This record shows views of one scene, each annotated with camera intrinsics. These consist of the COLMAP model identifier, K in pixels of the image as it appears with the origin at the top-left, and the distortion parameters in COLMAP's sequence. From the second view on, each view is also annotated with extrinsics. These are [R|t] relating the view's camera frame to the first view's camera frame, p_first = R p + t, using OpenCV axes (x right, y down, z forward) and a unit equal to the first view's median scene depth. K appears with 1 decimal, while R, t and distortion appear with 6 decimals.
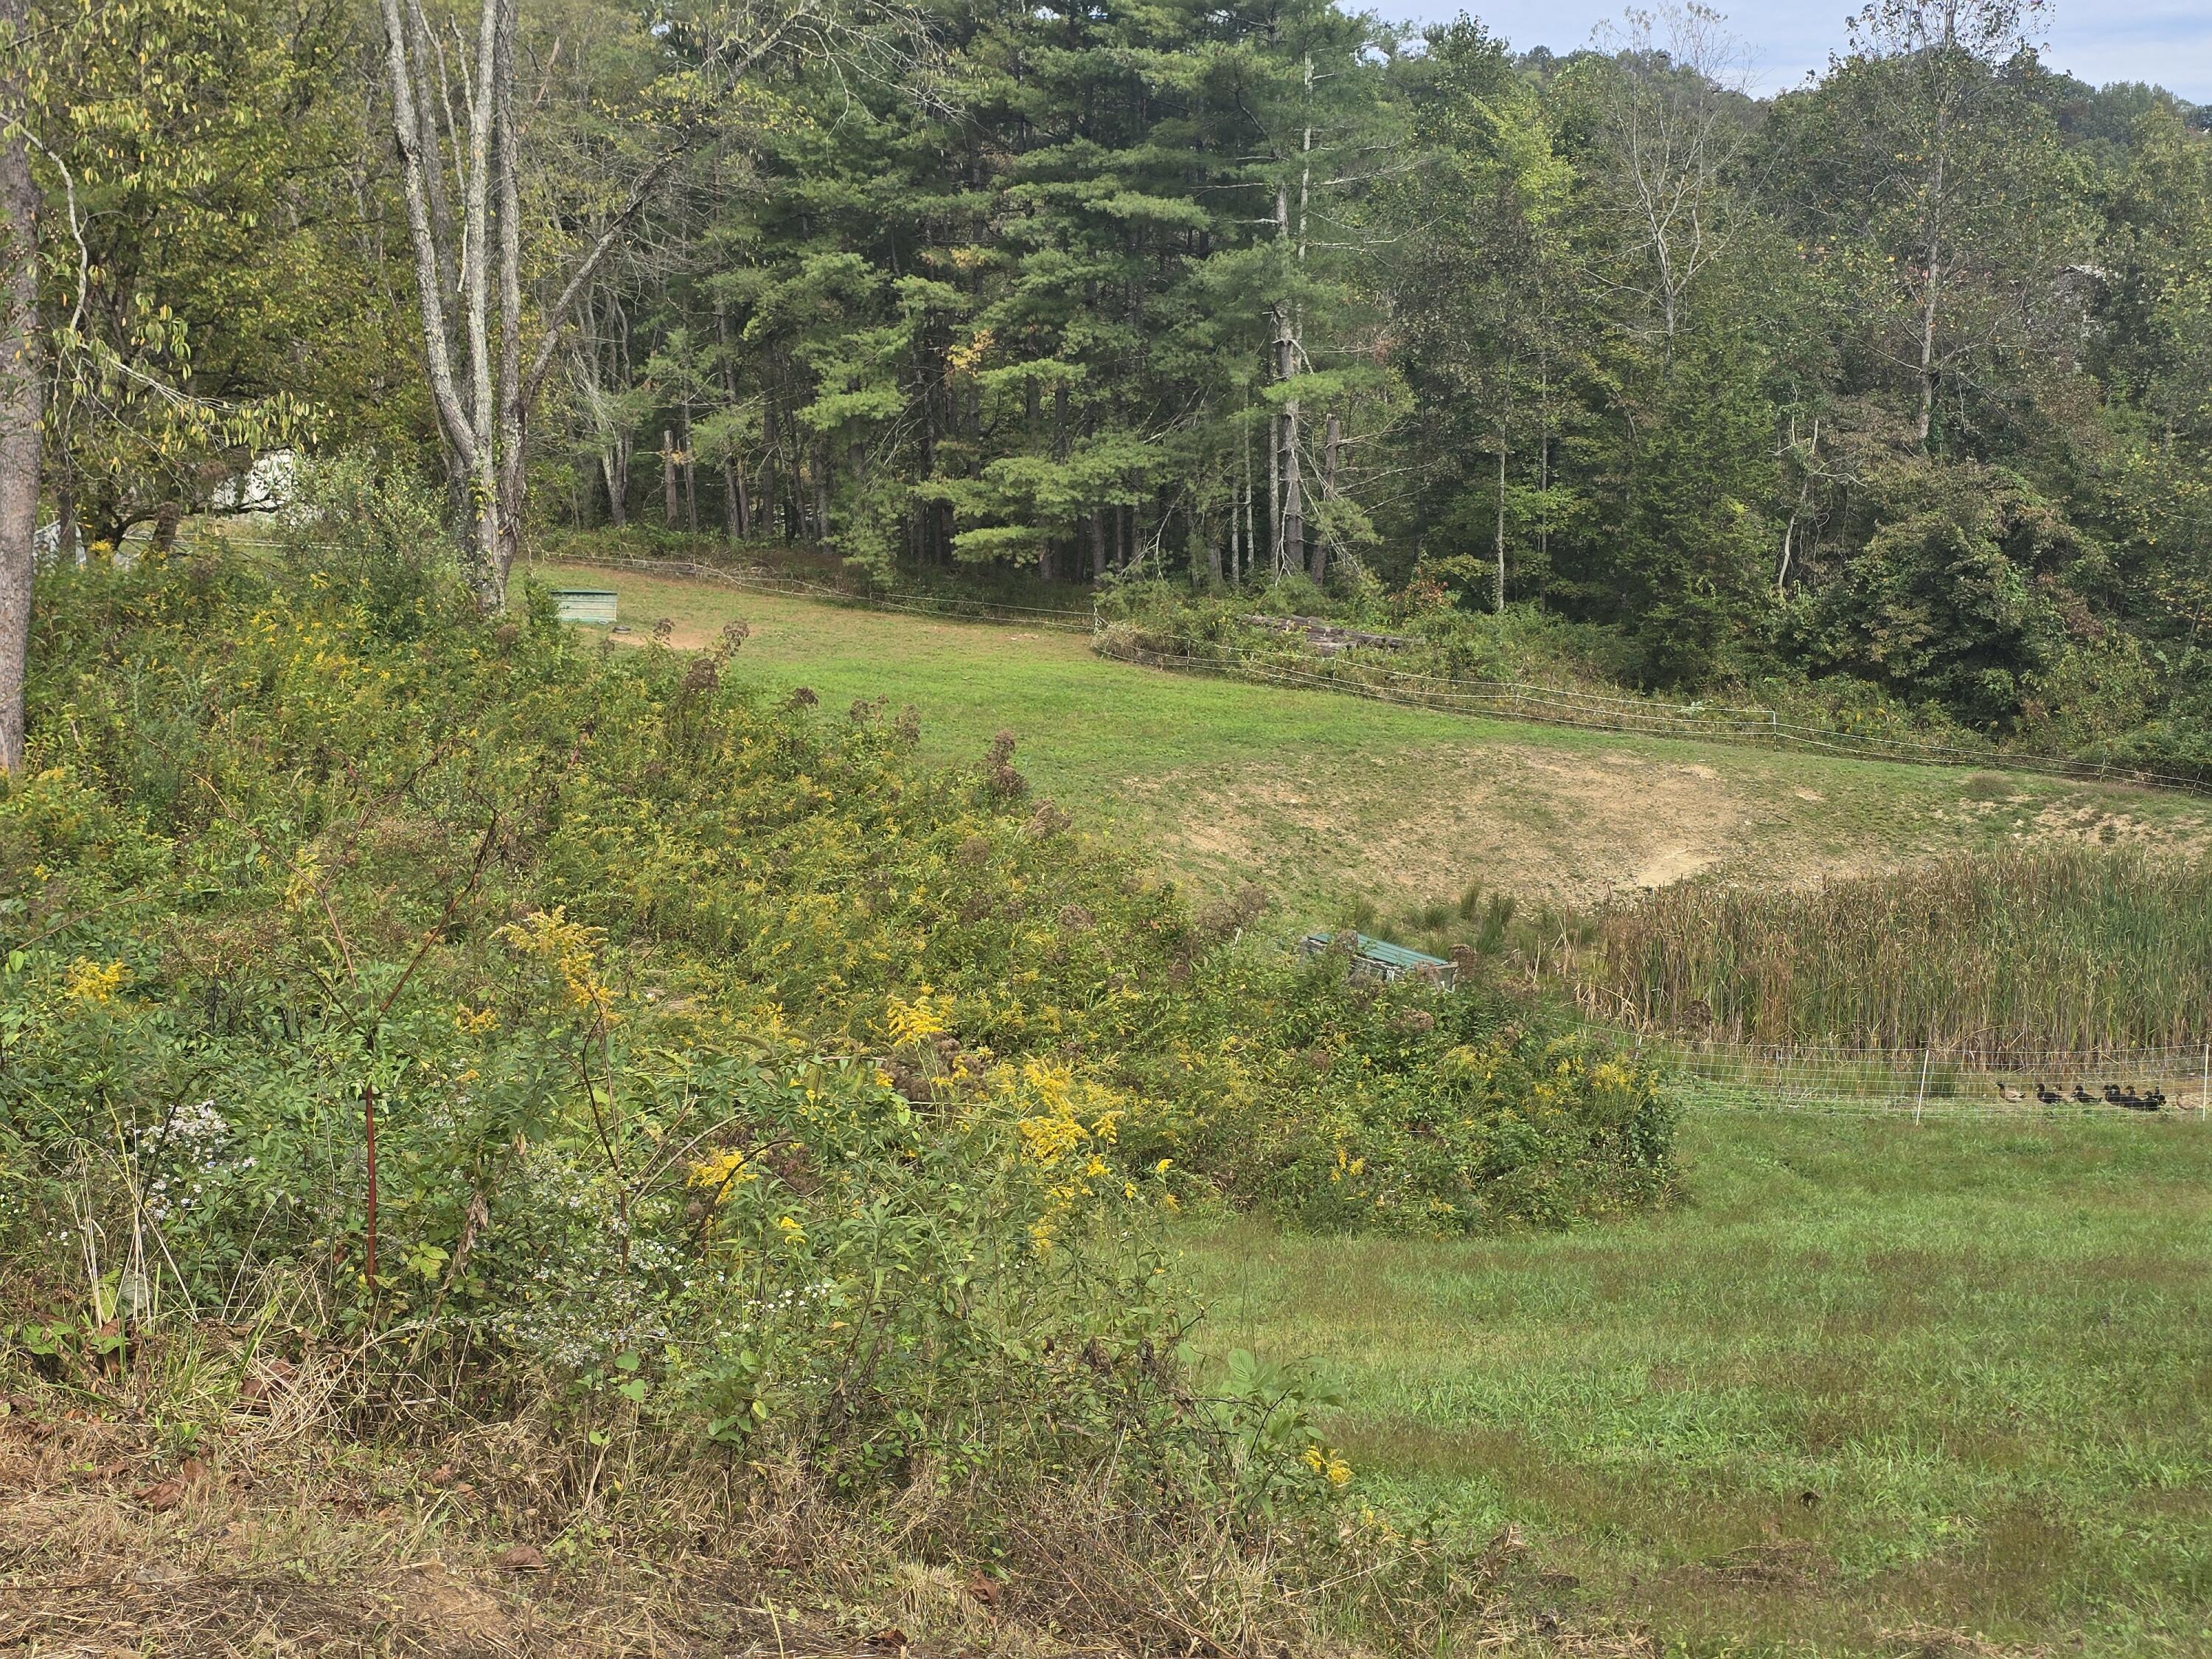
lens RADIAL K [[3011.3, 0, 1143.5], [0, 3011.3, 888.0], [0, 0, 1]] dist [0.101037, 0.000000]
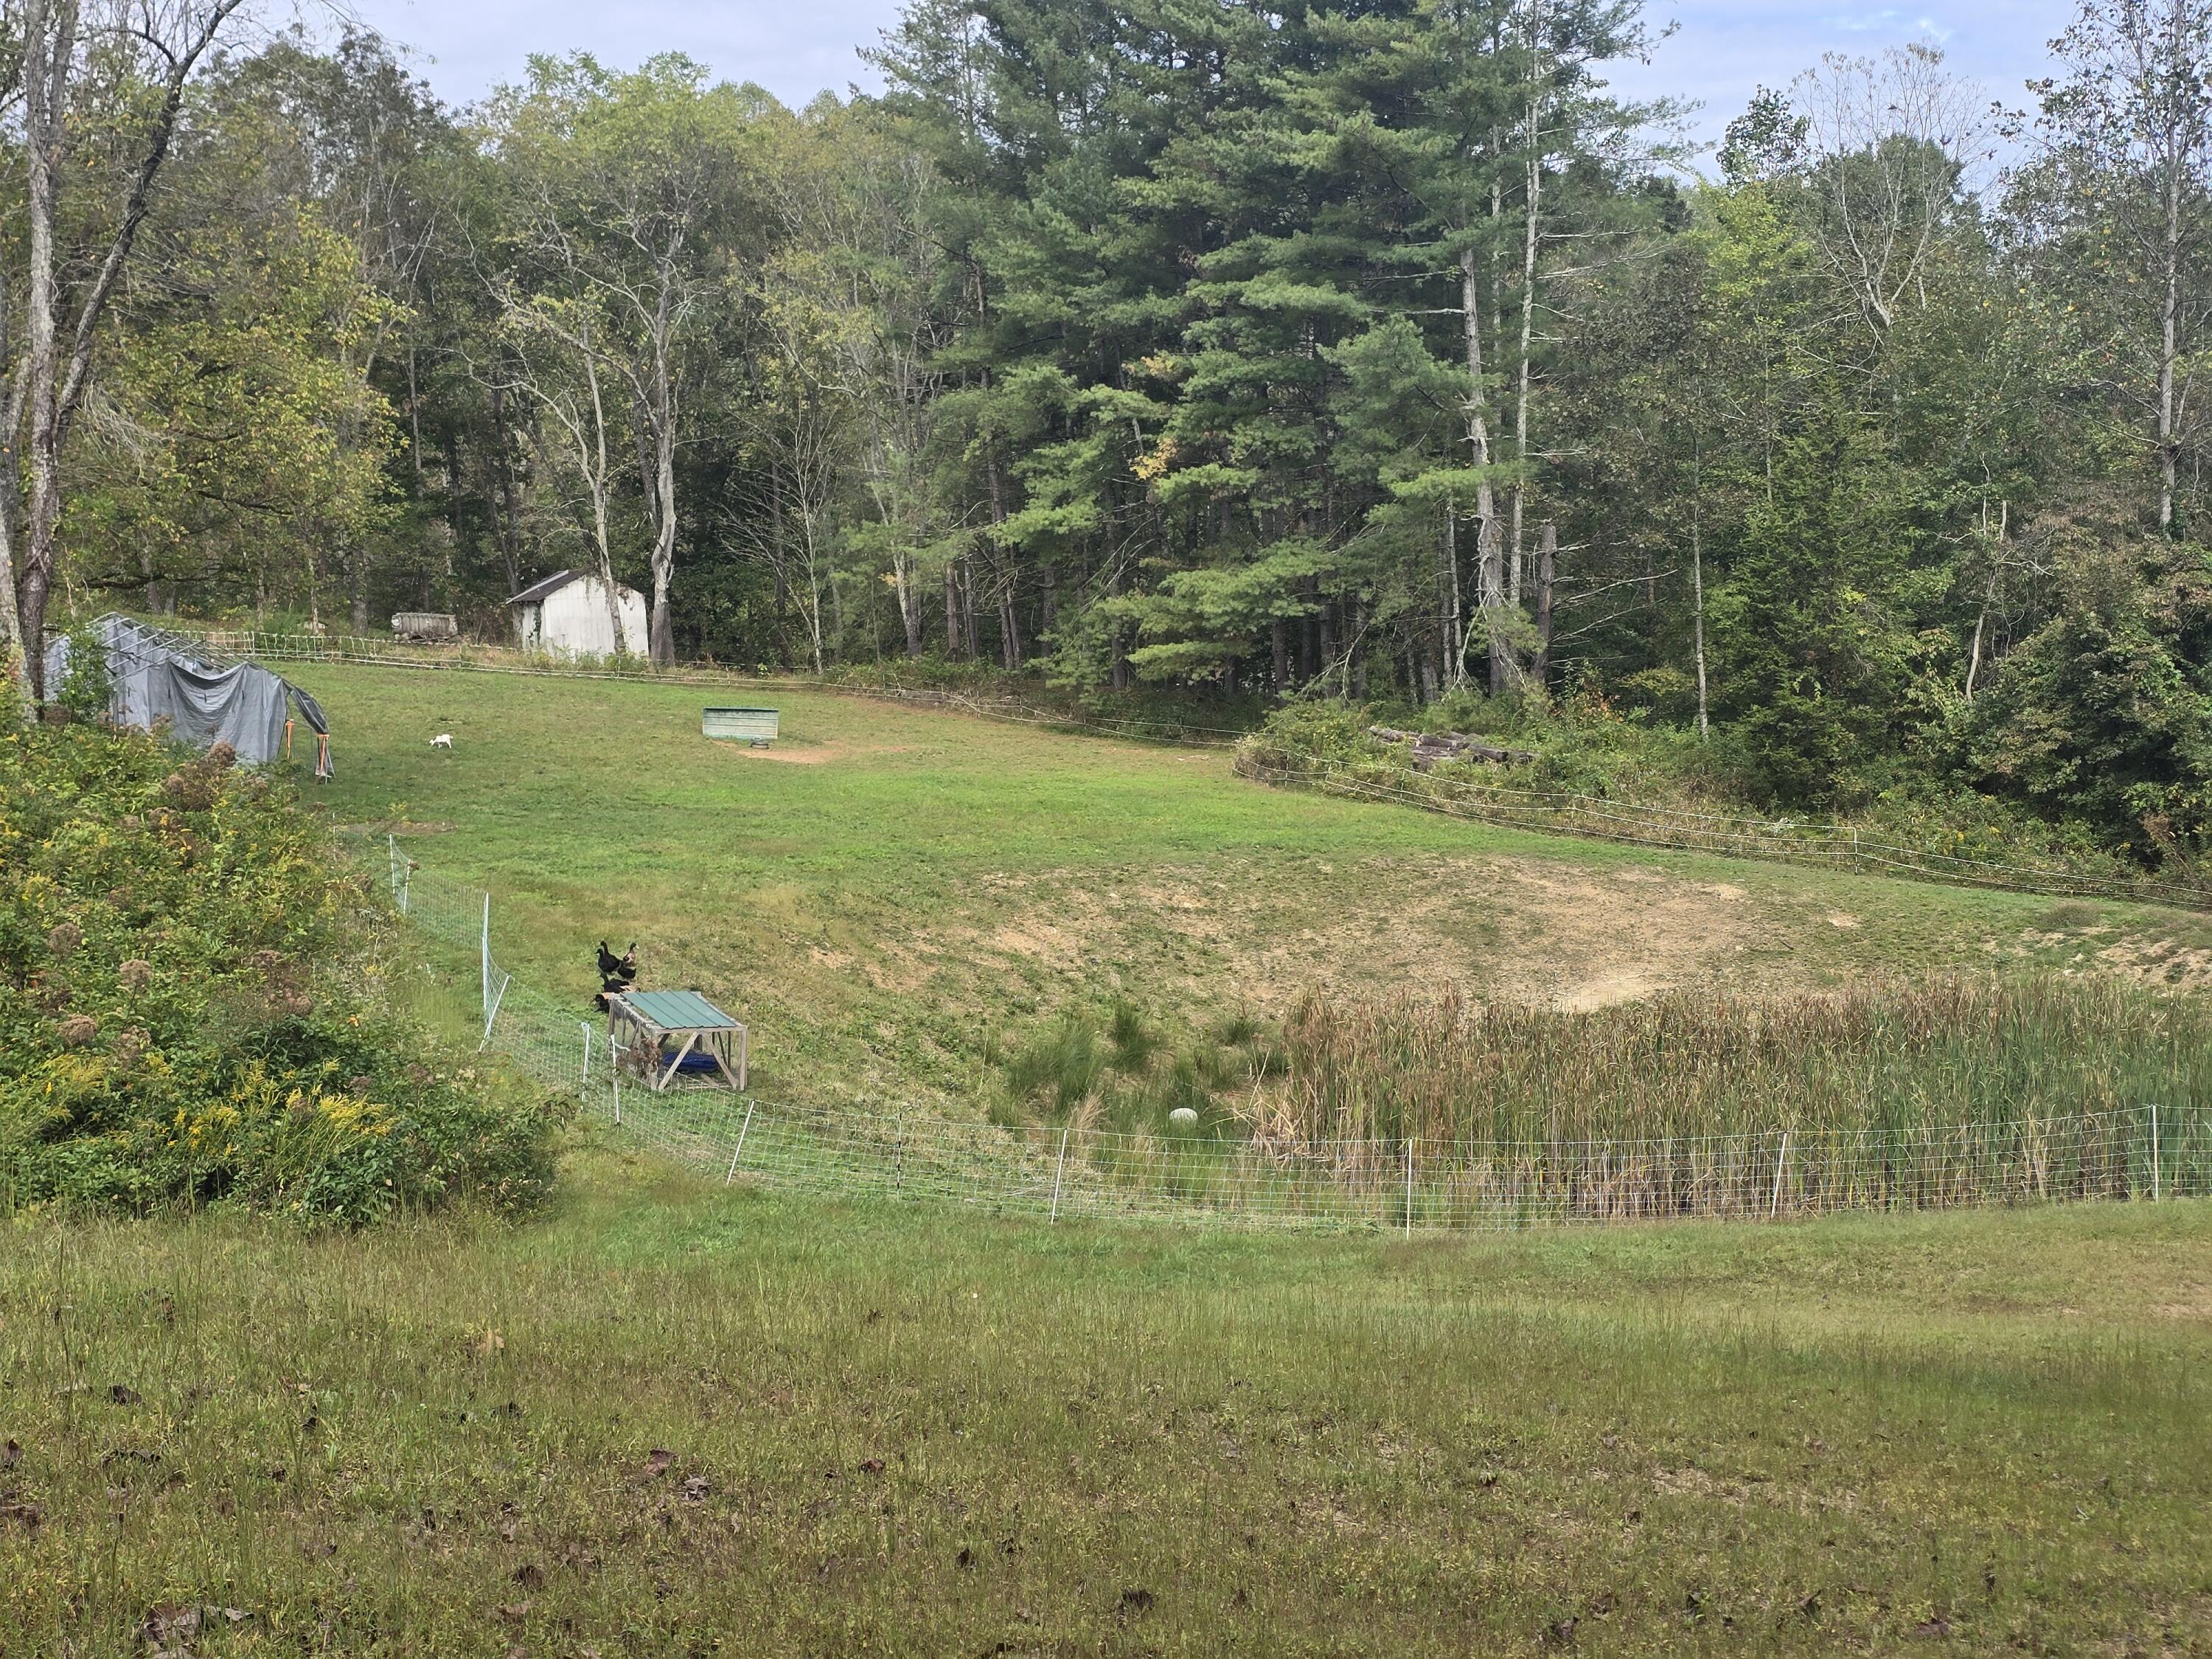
lens RADIAL K [[3011.3, 0, 1112.3], [0, 3011.3, 848.2], [0, 0, 1]] dist [0.101037, 0.000000]
pose [[0.948508, 0.013714, -0.316456, 0.236652], [-0.040522, 0.996107, -0.078287, 0.019100], [0.314150, 0.087080, 0.945371, 0.110650]]
